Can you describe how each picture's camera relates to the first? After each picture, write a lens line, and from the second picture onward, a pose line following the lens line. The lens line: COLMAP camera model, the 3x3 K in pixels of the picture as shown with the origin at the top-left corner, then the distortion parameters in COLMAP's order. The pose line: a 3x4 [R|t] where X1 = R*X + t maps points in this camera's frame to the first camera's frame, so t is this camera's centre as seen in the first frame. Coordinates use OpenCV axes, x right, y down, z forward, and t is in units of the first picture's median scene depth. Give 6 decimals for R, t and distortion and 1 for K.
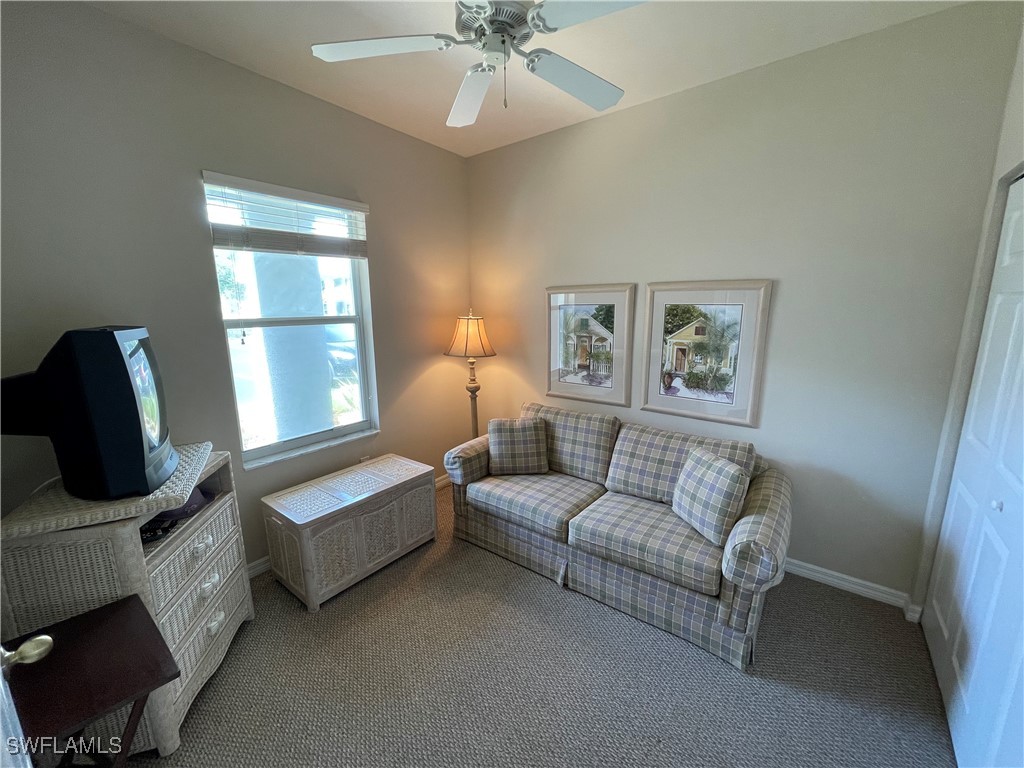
lens RADIAL K [[413.7, 0, 505.0], [0, 413.7, 391.5], [0, 0, 1]] dist [-0.002739, 0.000465]
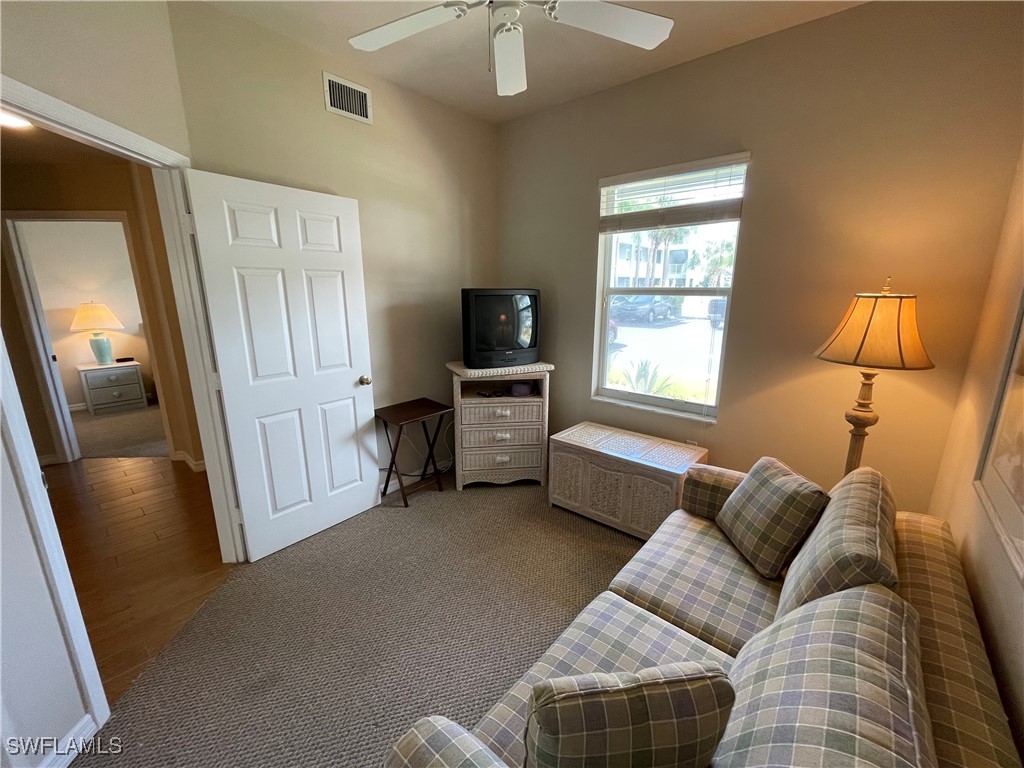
lens RADIAL K [[413.7, 0, 507.8], [0, 413.7, 384.0], [0, 0, 1]] dist [-0.002739, 0.000465]
pose [[-0.043512, 0.242842, -0.969090, 0.607494], [-0.201835, 0.947870, 0.246587, -0.119876], [0.978452, 0.206326, 0.007771, 0.621799]]
